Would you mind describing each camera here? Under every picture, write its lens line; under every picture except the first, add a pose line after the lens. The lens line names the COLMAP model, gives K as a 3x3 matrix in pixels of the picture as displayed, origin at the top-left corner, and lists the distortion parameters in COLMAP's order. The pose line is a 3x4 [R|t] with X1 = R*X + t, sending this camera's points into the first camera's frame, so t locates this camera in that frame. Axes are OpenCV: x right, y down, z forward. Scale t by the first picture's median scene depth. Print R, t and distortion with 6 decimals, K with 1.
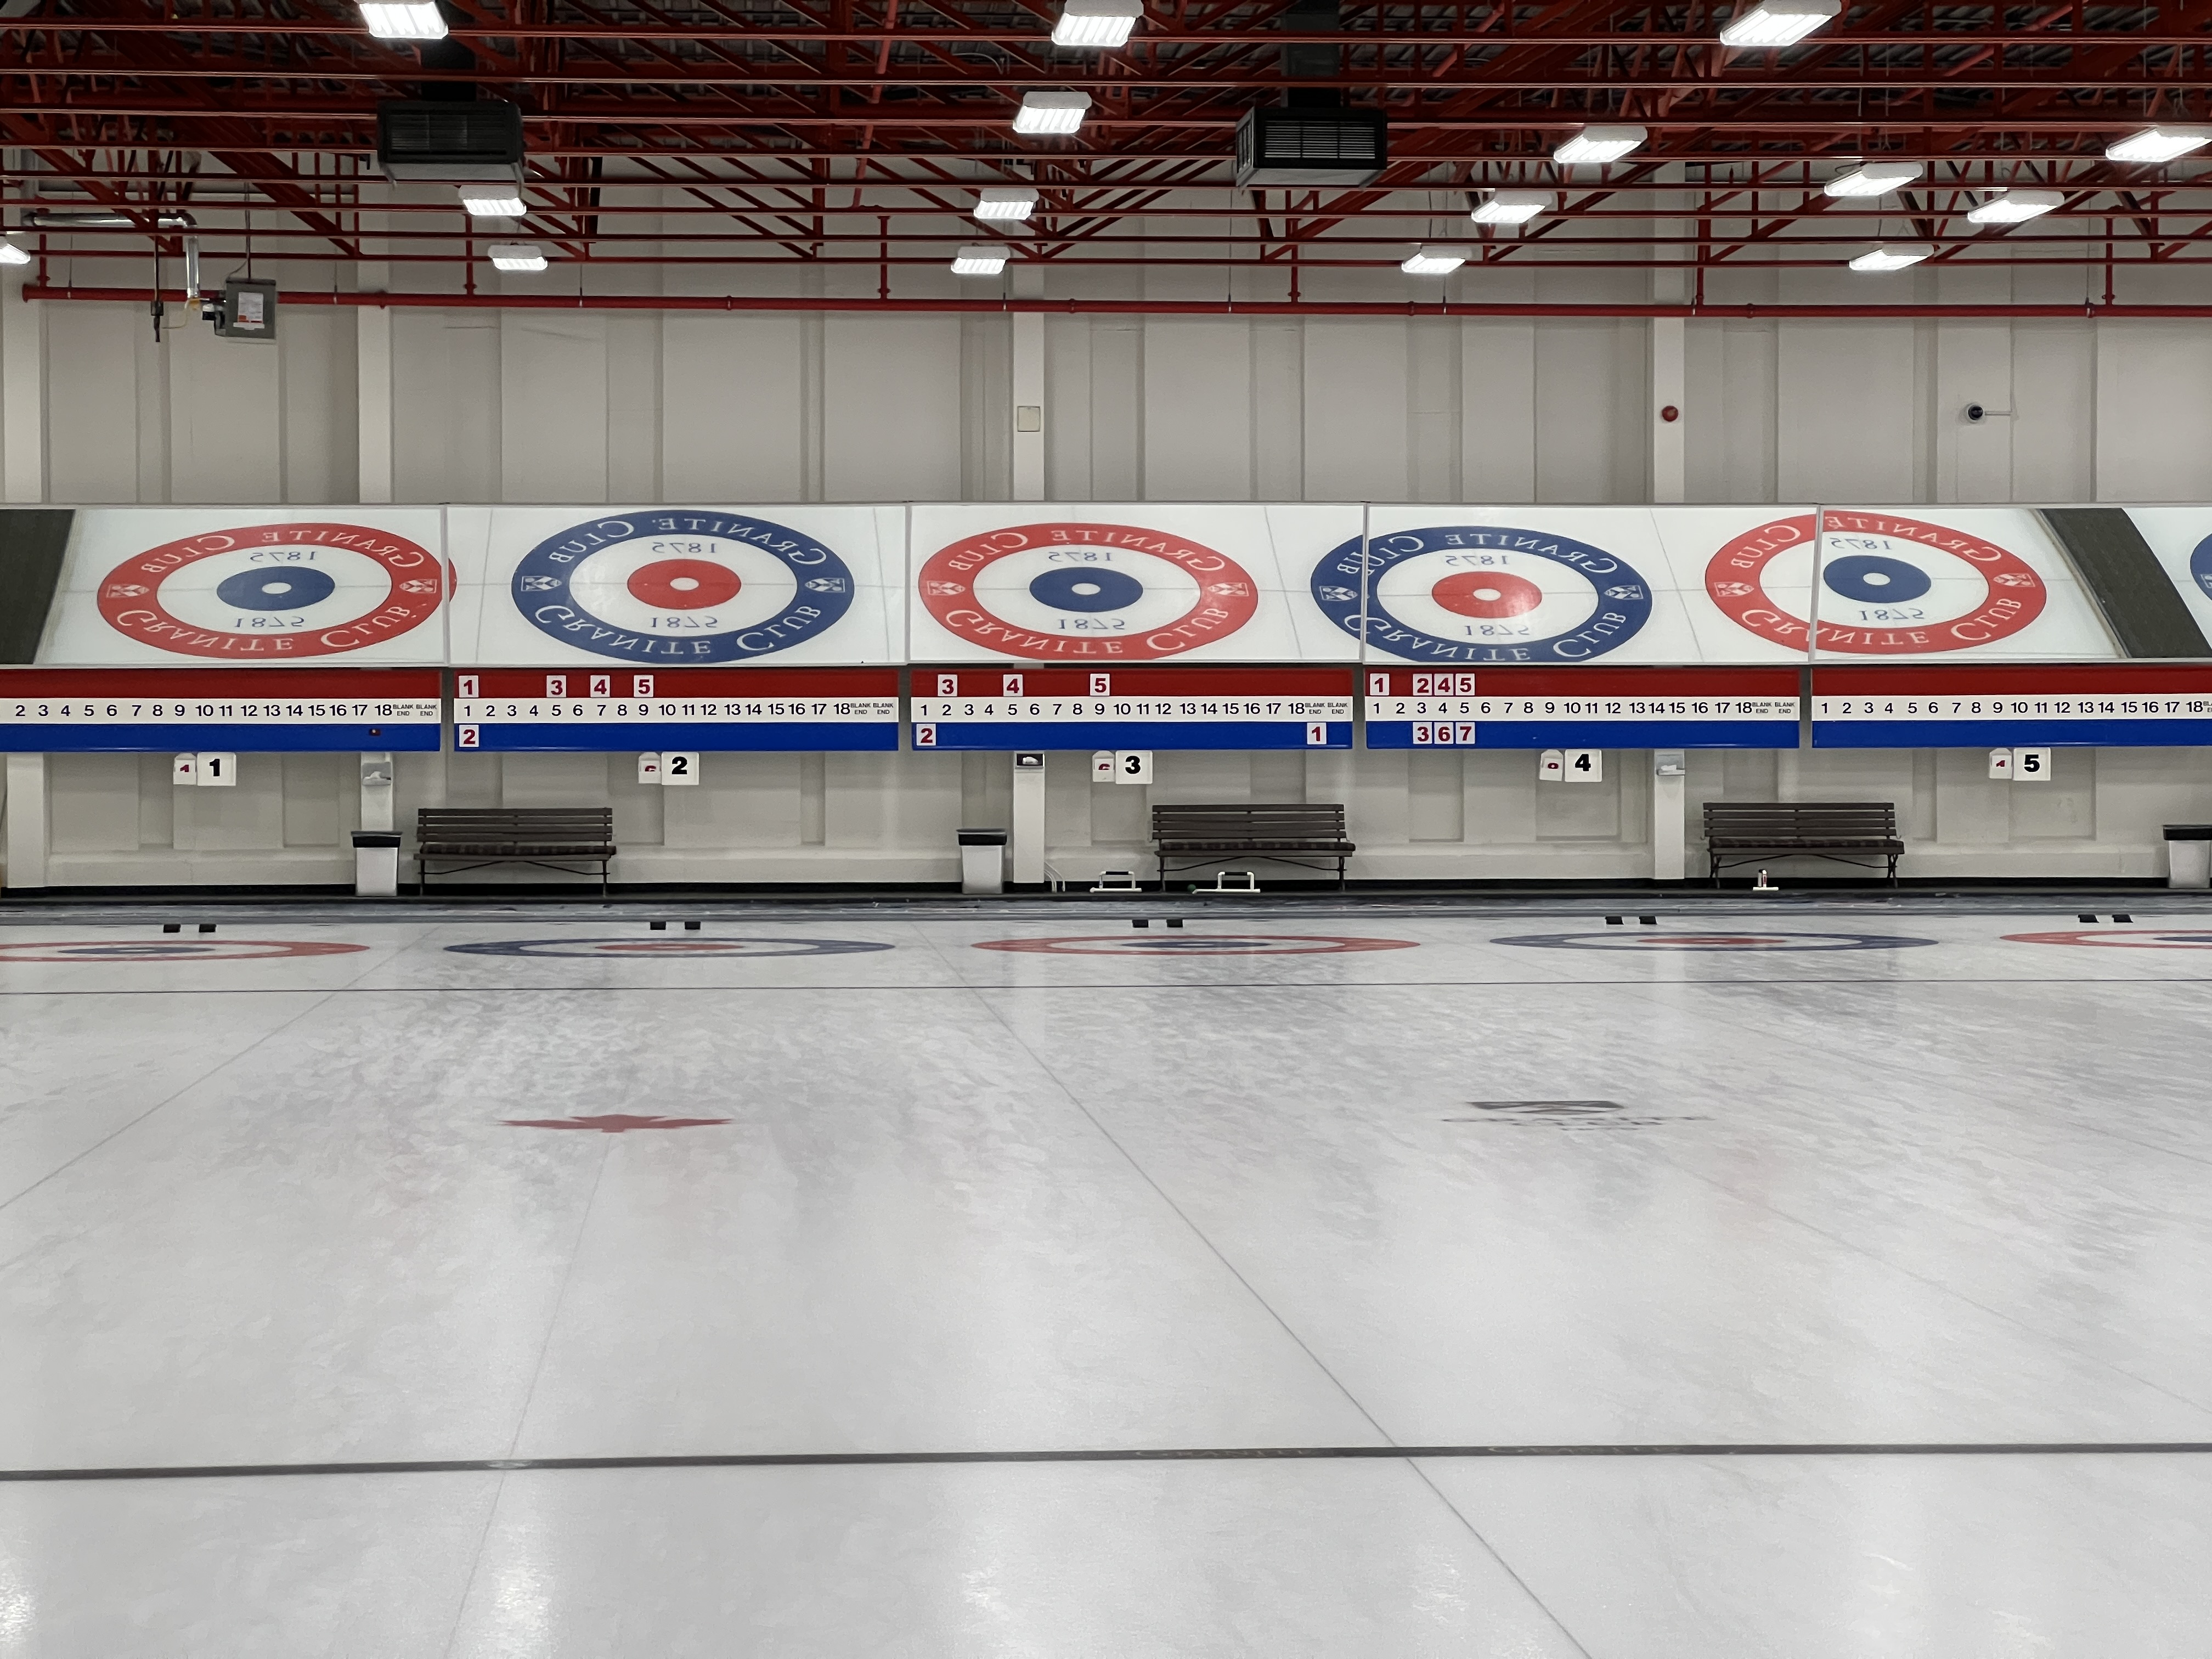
lens RADIAL K [[5315.1, 0, 1106.0], [0, 5315.1, 829.5], [0, 0, 1]] dist [-0.383526, 9.767242]
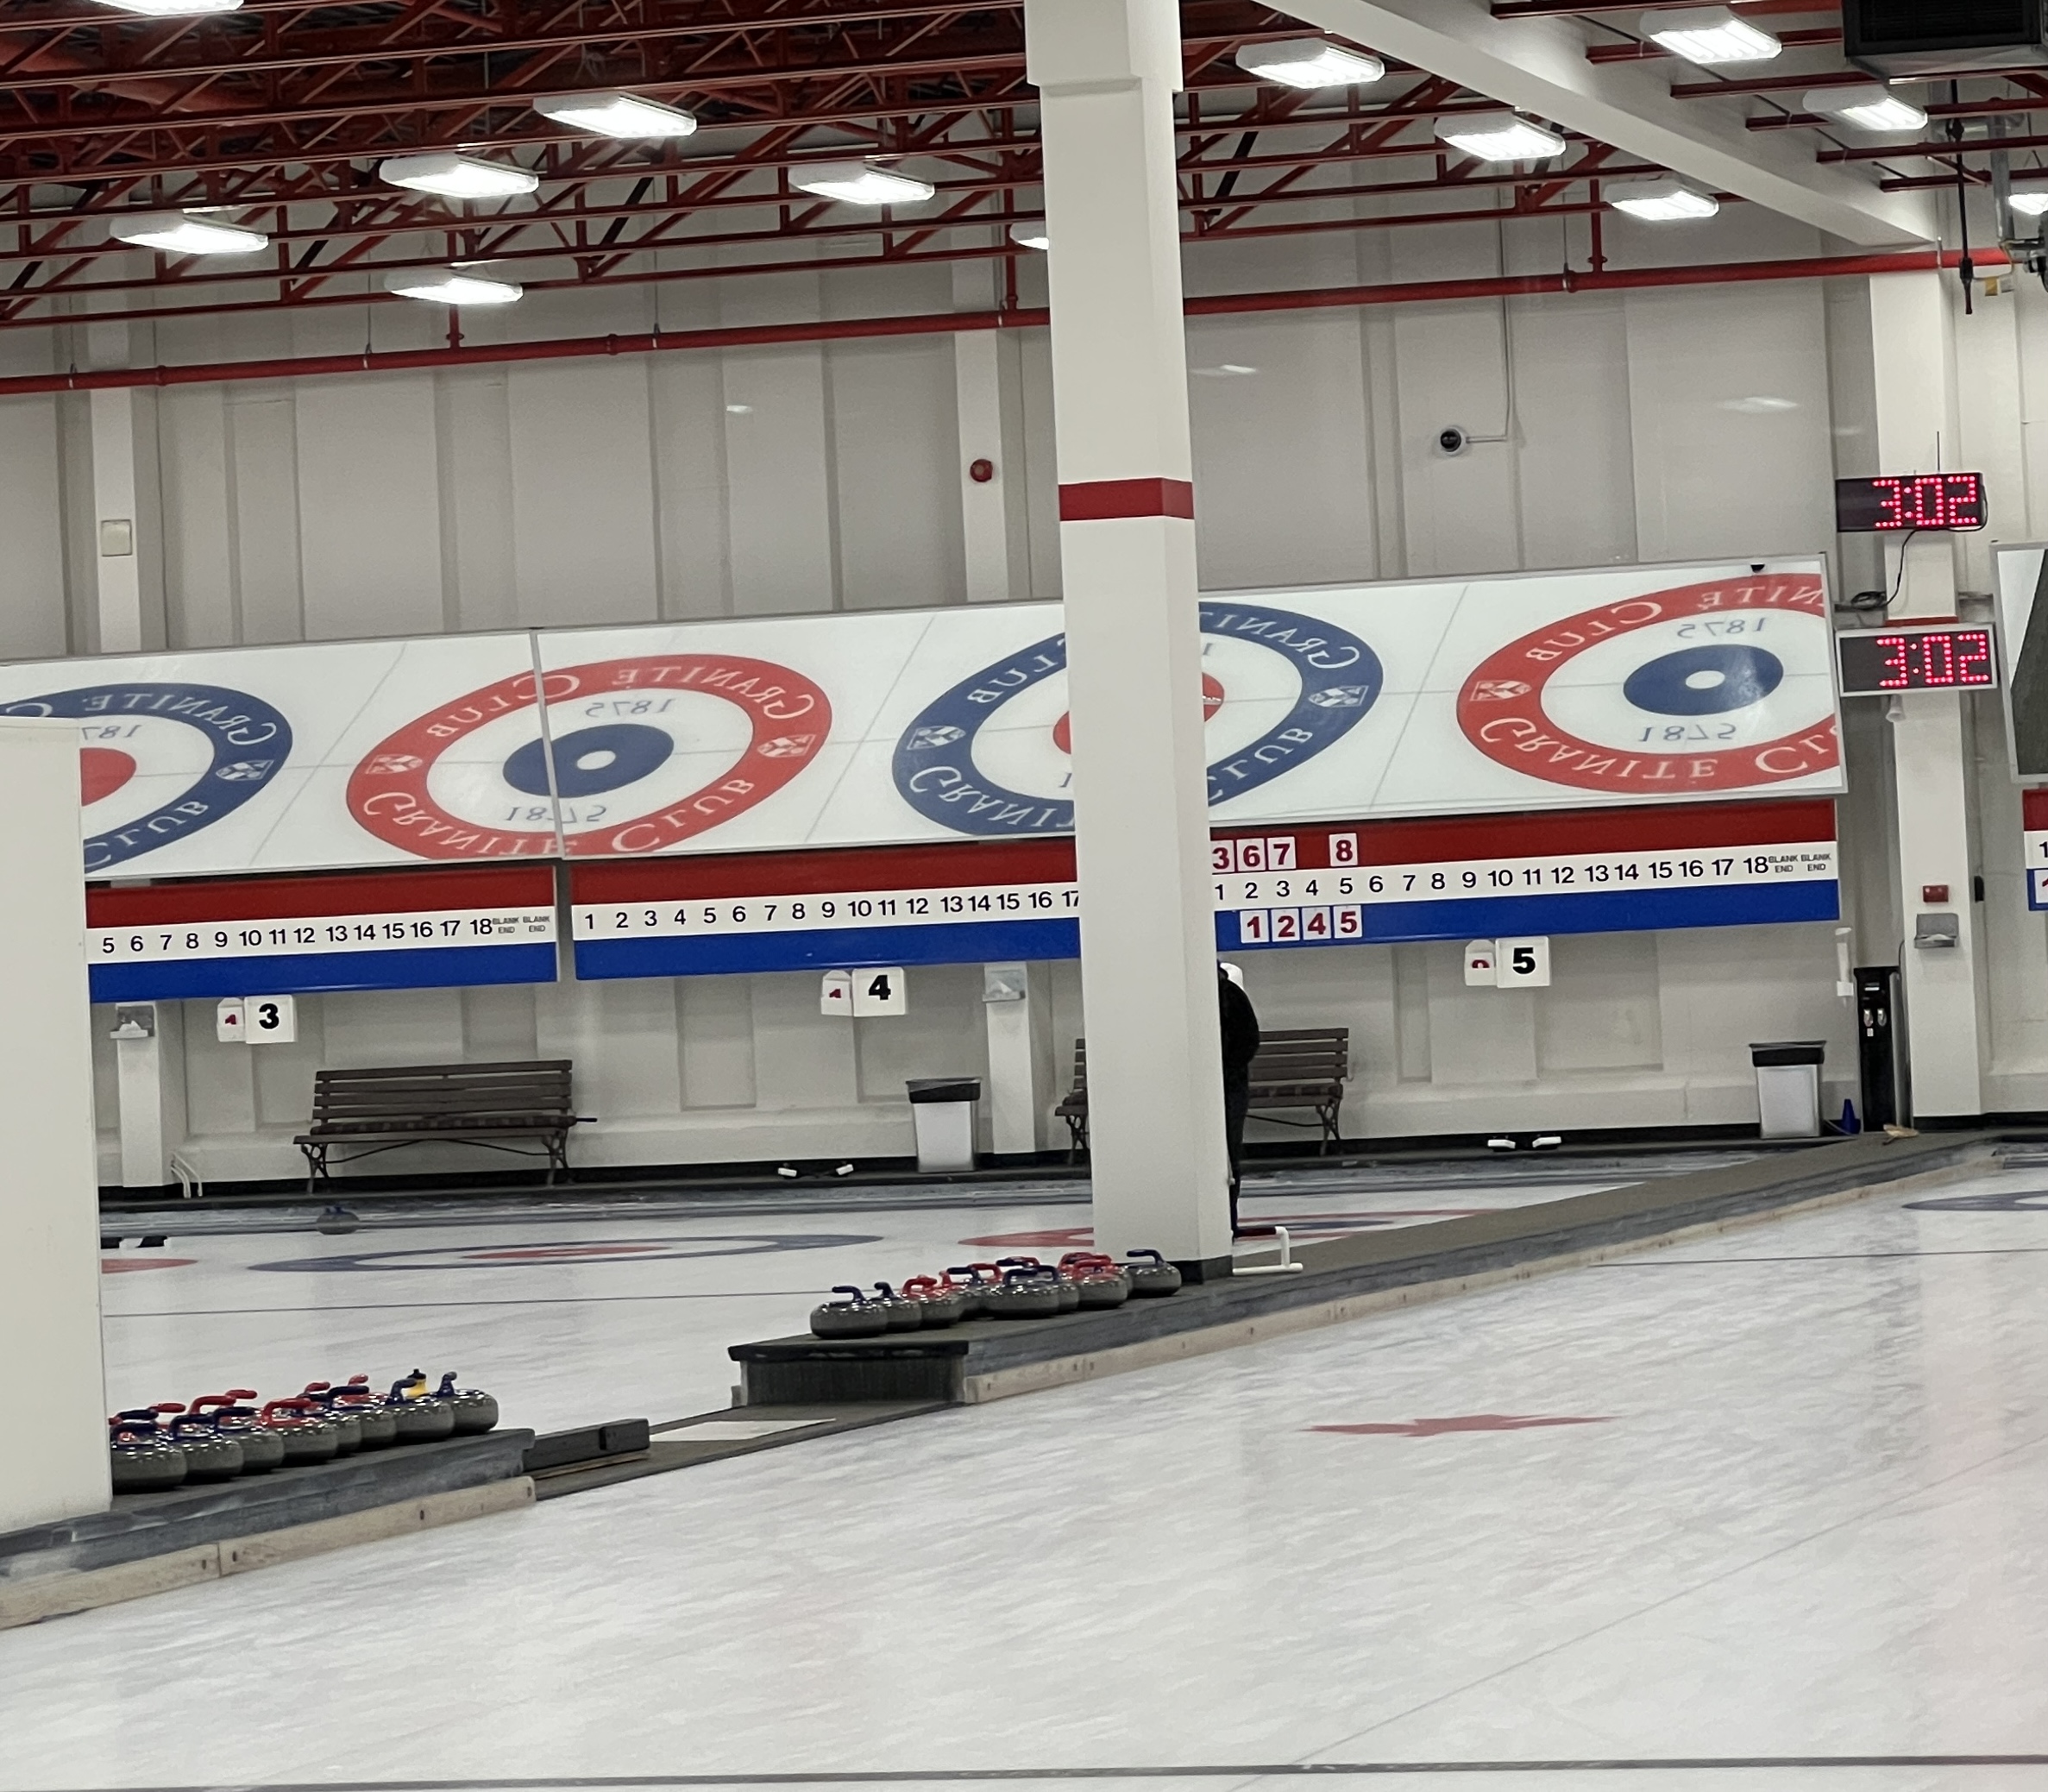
lens RADIAL K [[8092.2, 0, 1024.0], [0, 8092.2, 639.3], [0, 0, 1]] dist [-0.293327, 0.265609]
pose [[0.933671, -0.054675, -0.353933, 0.477576], [0.038421, 0.997866, -0.052793, -0.001620], [0.356064, 0.035692, 0.933780, 0.028815]]
